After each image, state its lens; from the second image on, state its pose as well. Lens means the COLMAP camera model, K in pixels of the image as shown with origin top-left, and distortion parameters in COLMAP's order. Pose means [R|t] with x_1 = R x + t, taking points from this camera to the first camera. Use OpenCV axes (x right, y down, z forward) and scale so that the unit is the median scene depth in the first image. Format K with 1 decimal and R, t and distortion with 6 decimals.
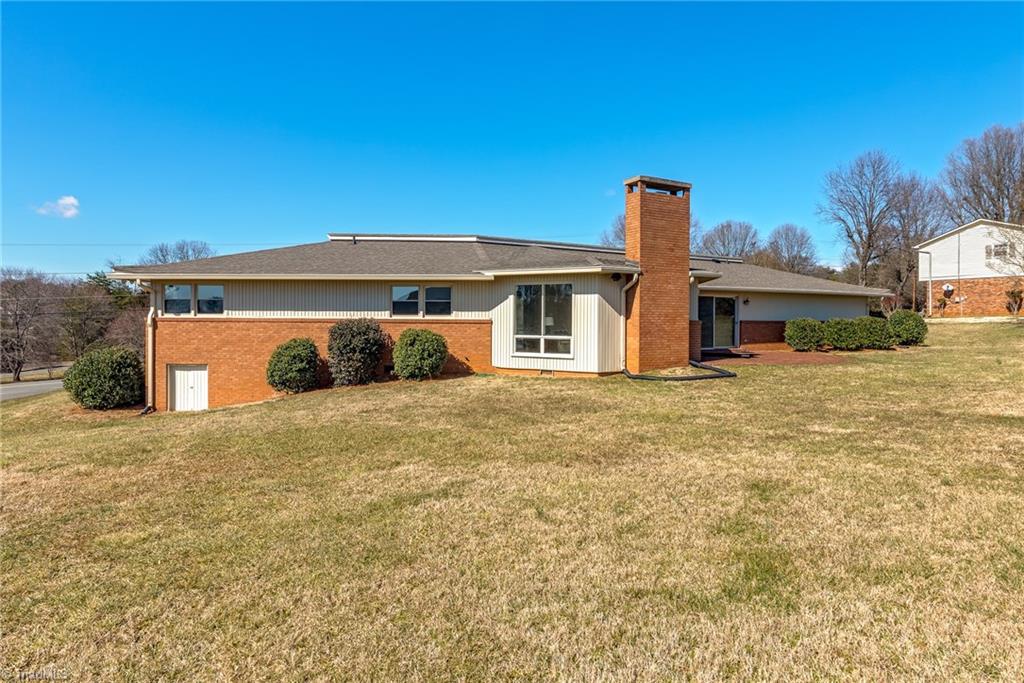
lens RADIAL K [[570.8, 0, 512.0], [0, 570.8, 341.5], [0, 0, 1]] dist [0.001032, -0.000054]
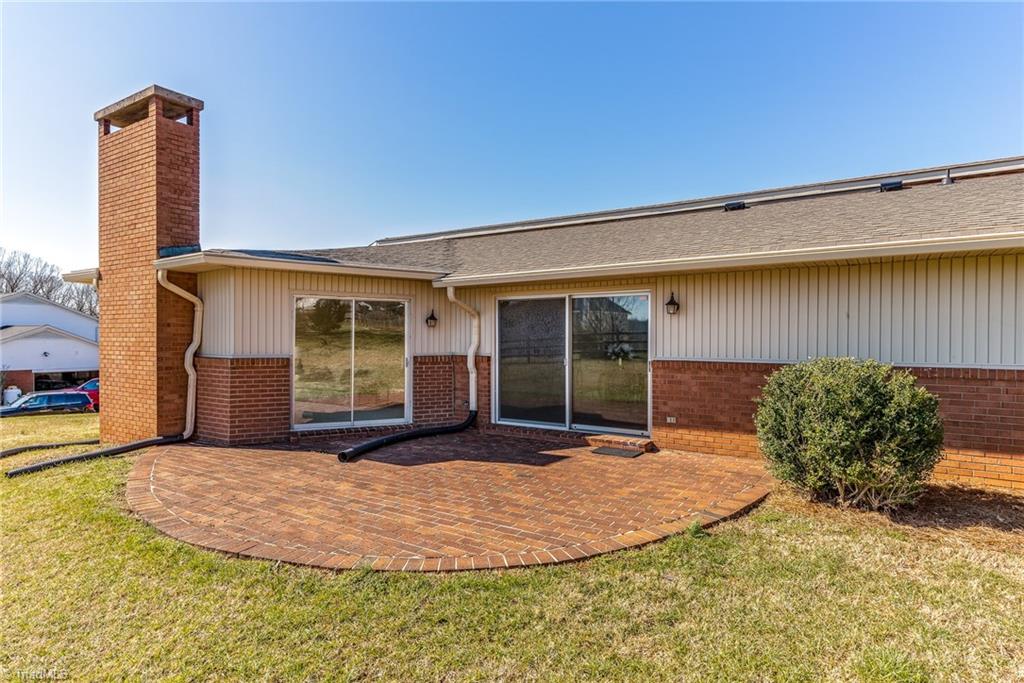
lens RADIAL K [[570.8, 0, 512.0], [0, 570.8, 341.5], [0, 0, 1]] dist [0.001032, -0.000054]
pose [[0.467376, 0.019820, -0.883836, 0.647996], [-0.024624, 0.999653, 0.009396, -0.047127], [0.883716, 0.017372, 0.467702, 0.741066]]
